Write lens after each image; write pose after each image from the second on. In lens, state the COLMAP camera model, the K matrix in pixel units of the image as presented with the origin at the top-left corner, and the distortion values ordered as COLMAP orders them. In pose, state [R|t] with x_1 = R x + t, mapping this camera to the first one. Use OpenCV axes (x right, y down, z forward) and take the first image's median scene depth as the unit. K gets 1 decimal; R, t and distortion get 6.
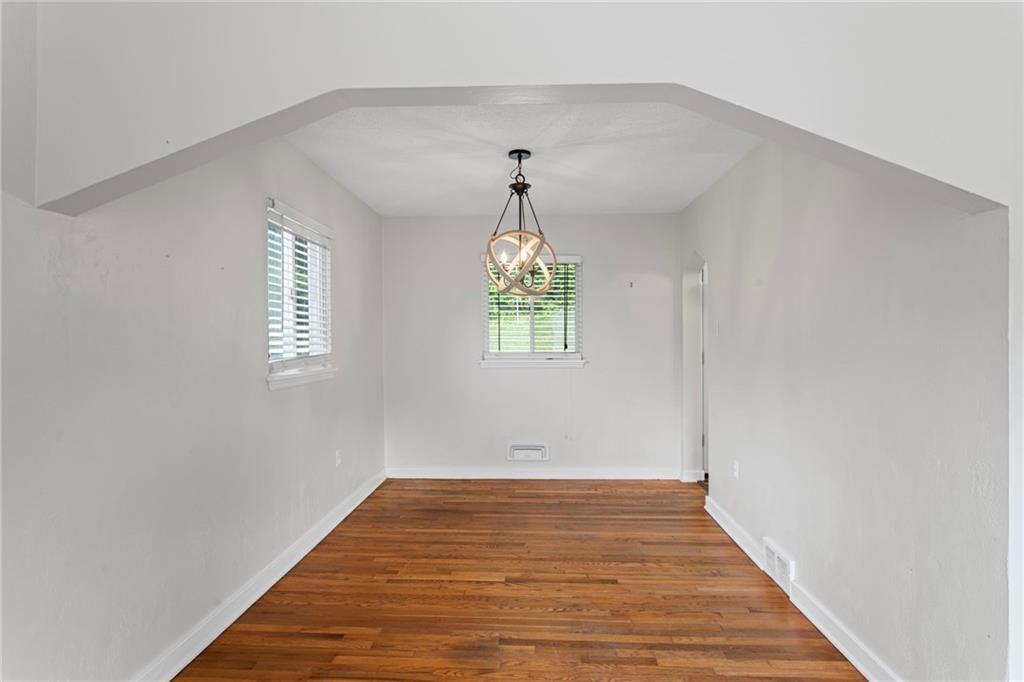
lens RADIAL K [[573.5, 0, 512.0], [0, 573.5, 341.0], [0, 0, 1]] dist [-0.003652, -0.000423]
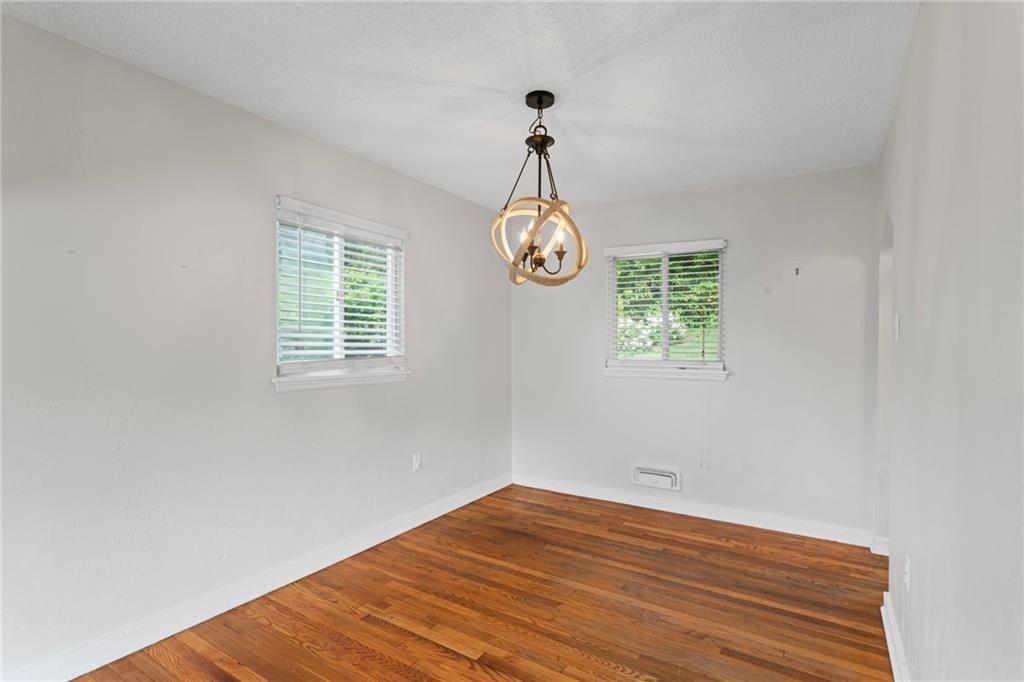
lens RADIAL K [[491.0, 0, 518.8], [0, 491.0, 350.9], [0, 0, 1]] dist [-0.000803, 0.005225]
pose [[0.873213, 0.012980, -0.487167, 0.270769], [-0.010199, 0.999913, 0.008360, 0.003799], [0.487233, -0.002331, 0.873269, 0.359342]]
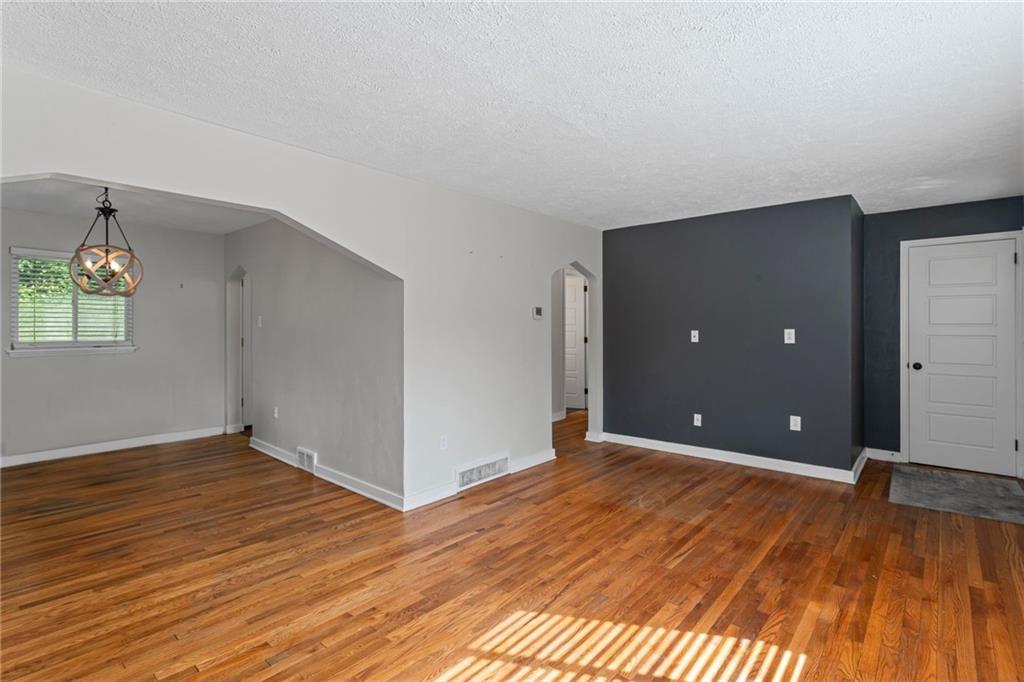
lens RADIAL K [[484.7, 0, 521.3], [0, 484.7, 330.6], [0, 0, 1]] dist [0.001230, 0.000122]
pose [[0.615389, -0.003167, 0.788217, -0.233590], [0.000330, 0.999993, 0.003760, -0.005151], [-0.788224, -0.002054, 0.615385, -0.335381]]
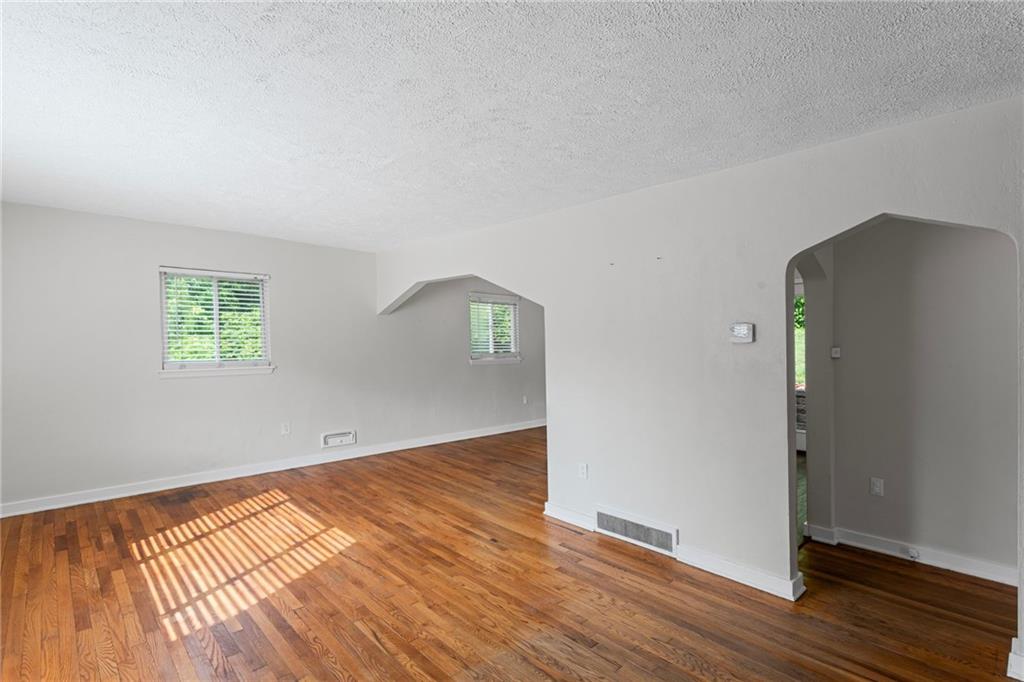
lens RADIAL K [[491.0, 0, 518.8], [0, 491.0, 350.9], [0, 0, 1]] dist [-0.000803, 0.005225]
pose [[0.724349, 0.023572, -0.689031, 1.010336], [-0.009447, 0.999661, 0.024267, -0.029428], [0.689369, -0.011068, 0.724326, -0.385808]]
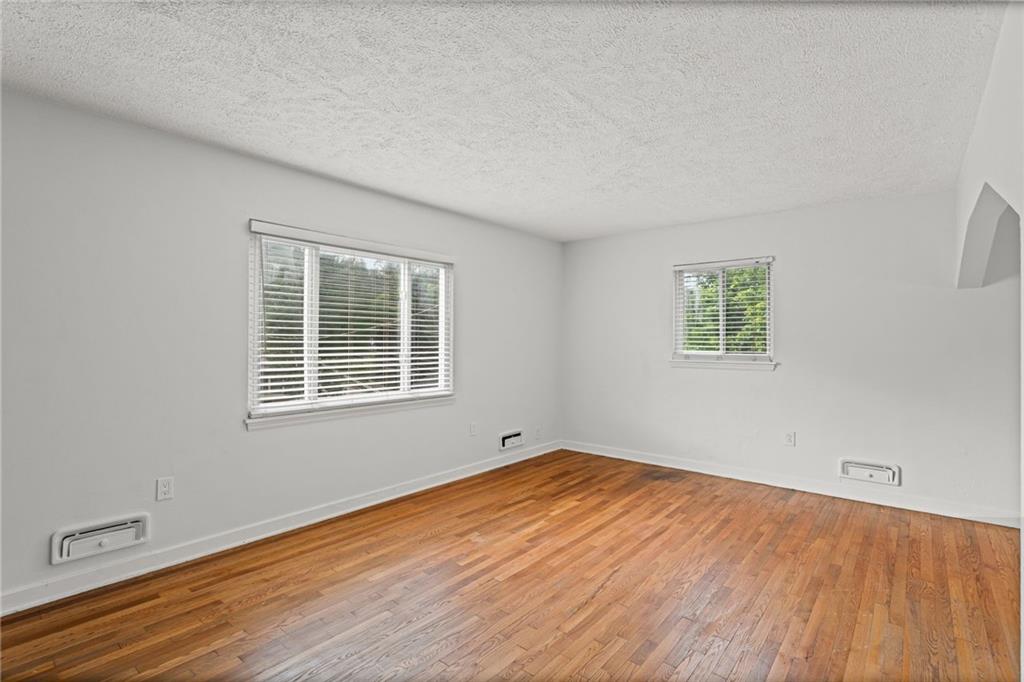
lens RADIAL K [[491.0, 0, 518.8], [0, 491.0, 350.9], [0, 0, 1]] dist [-0.000803, 0.005225]
pose [[-0.593770, 0.018773, -0.804416, 0.876281], [-0.004309, 0.999639, 0.026510, -0.002690], [0.804623, 0.019207, -0.593475, 0.307361]]
